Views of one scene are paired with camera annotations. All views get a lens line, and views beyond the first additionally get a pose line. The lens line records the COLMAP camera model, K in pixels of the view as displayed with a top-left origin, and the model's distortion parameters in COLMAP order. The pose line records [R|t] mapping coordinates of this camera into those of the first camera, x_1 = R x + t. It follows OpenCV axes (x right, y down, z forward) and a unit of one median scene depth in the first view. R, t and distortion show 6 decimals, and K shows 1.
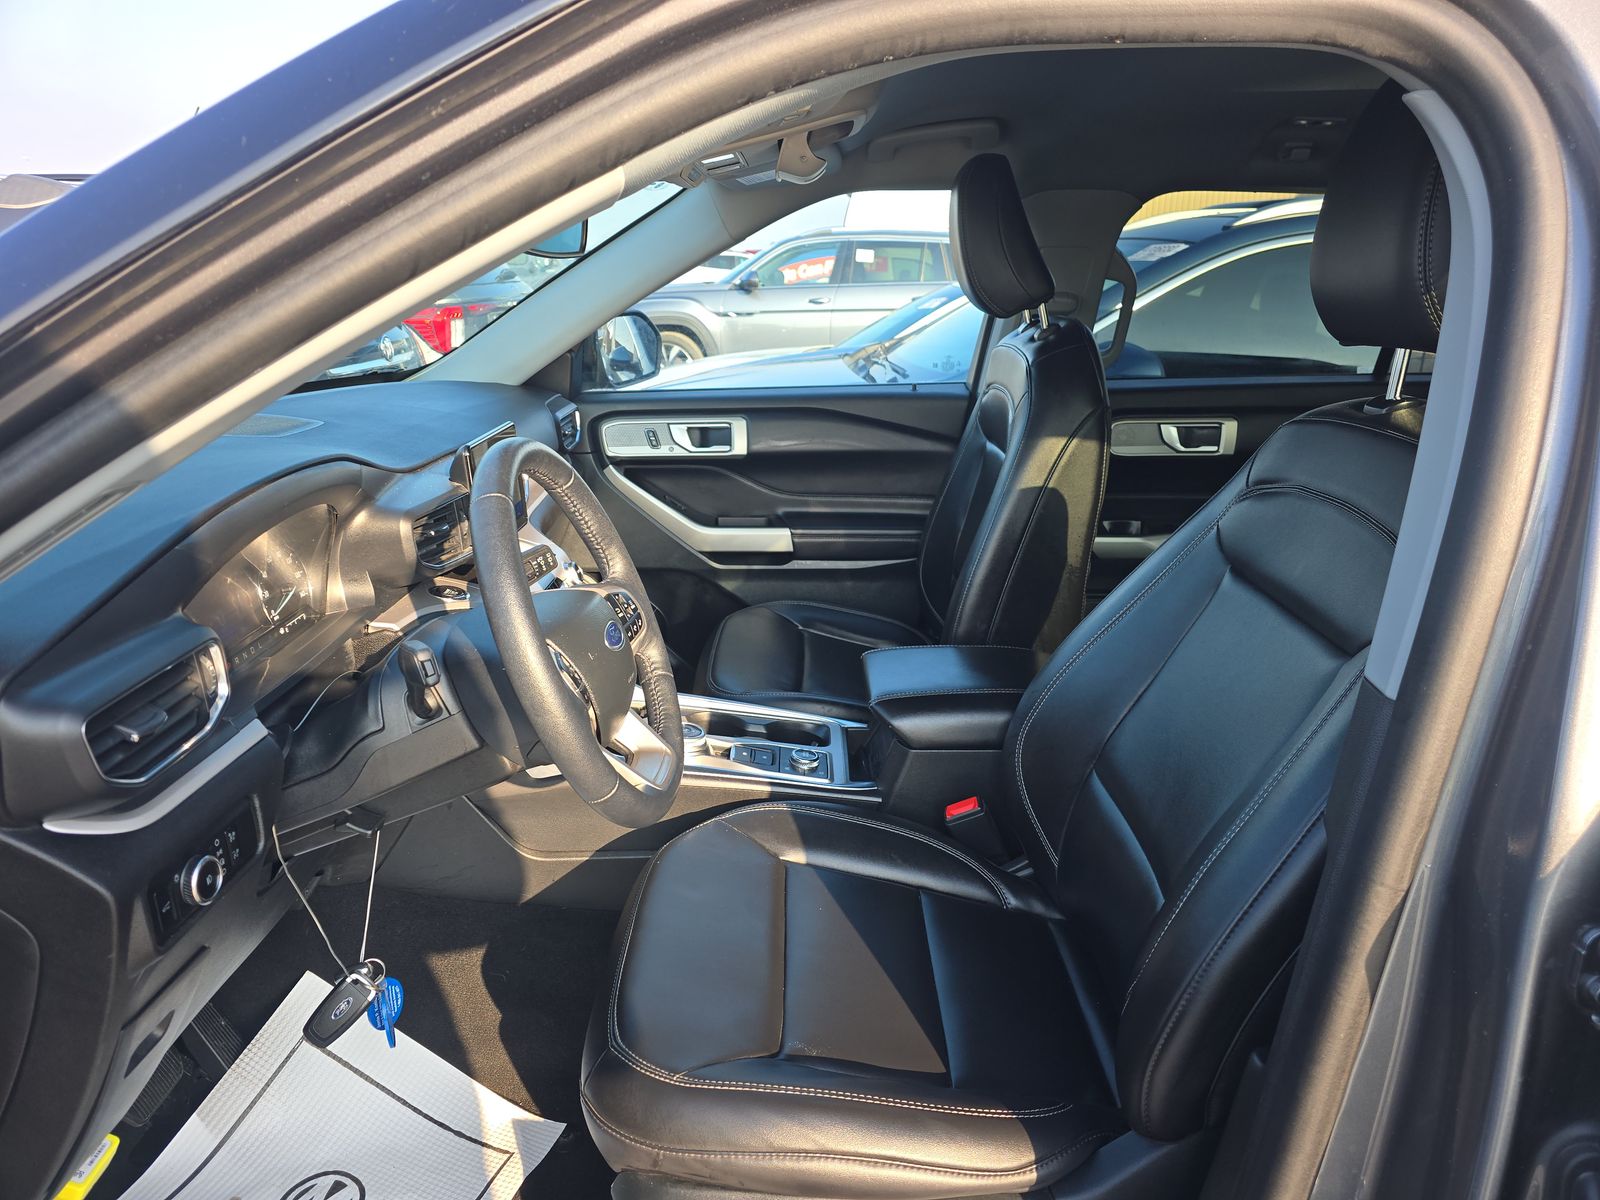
lens RADIAL K [[978.3, 0, 800.0], [0, 978.3, 600.0], [0, 0, 1]] dist [0.083175, -0.101396]
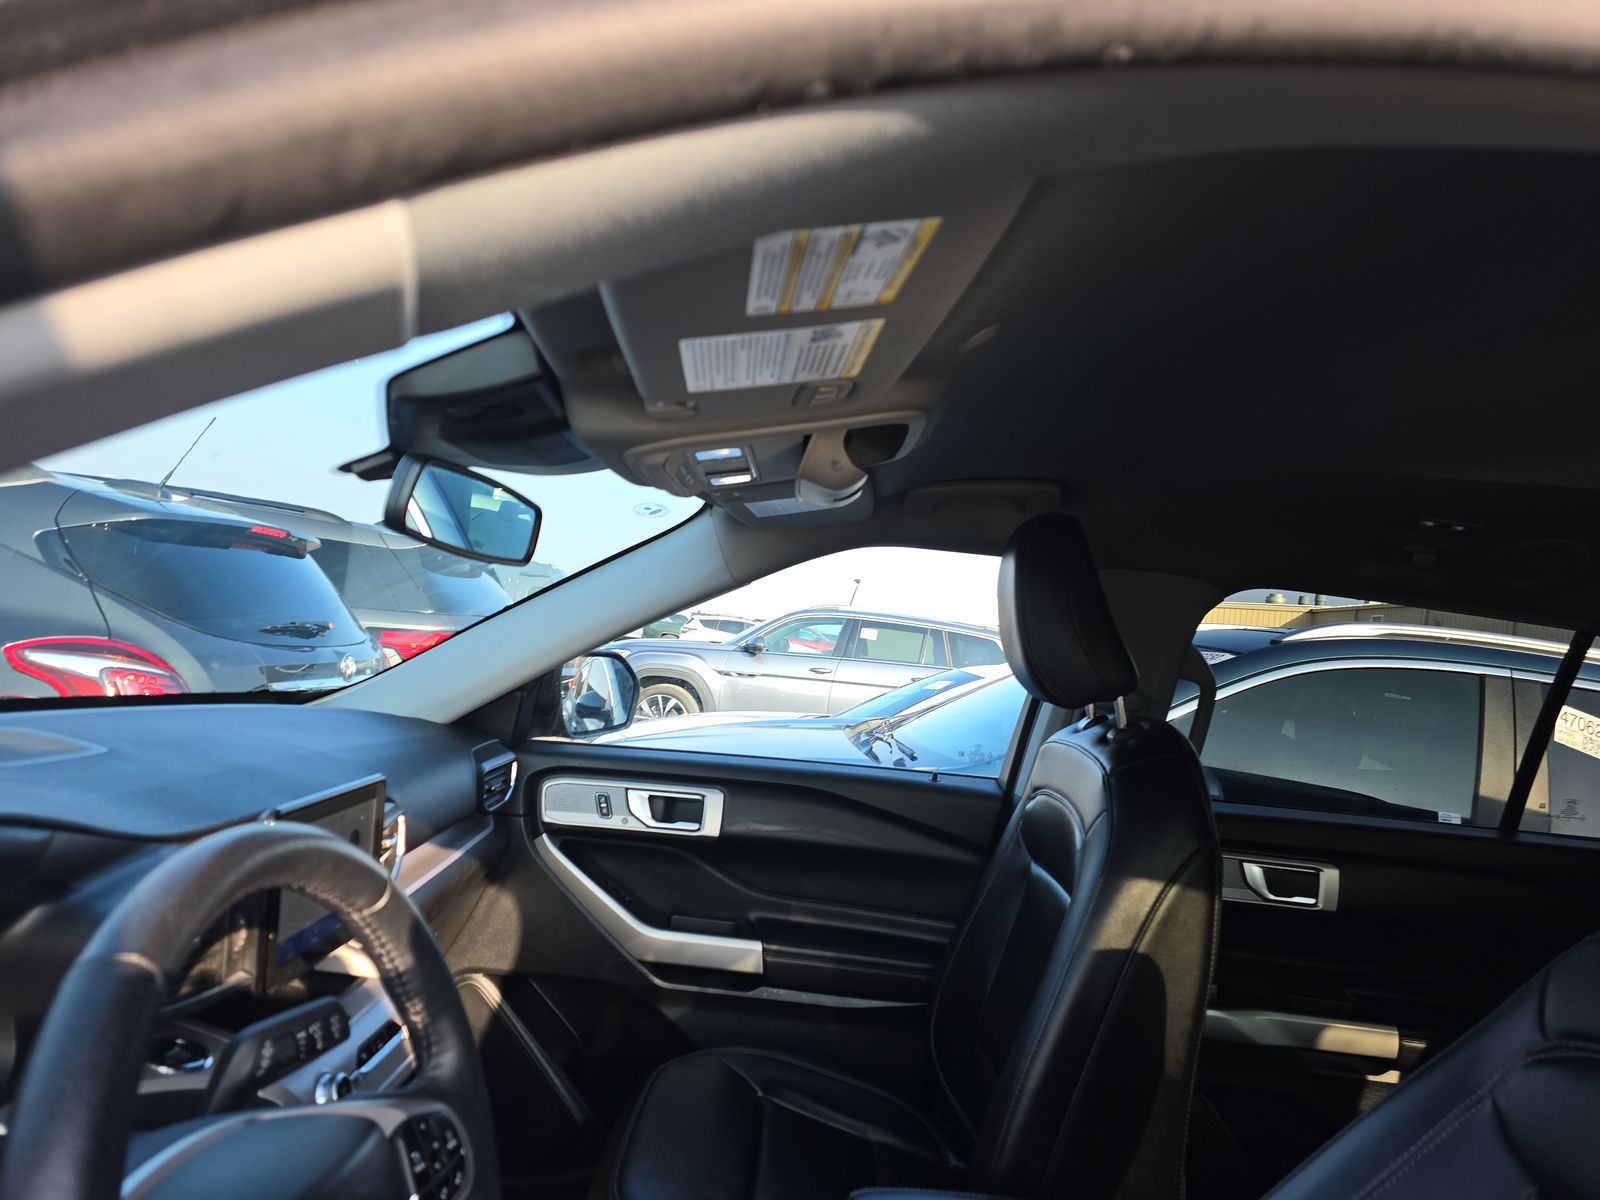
lens RADIAL K [[978.3, 0, 800.0], [0, 978.3, 600.0], [0, 0, 1]] dist [0.083175, -0.101396]
pose [[0.994094, 0.108153, -0.008980, -0.002887], [-0.104198, 0.928047, -0.357592, -0.049792], [-0.030341, 0.356415, 0.933835, 0.190351]]
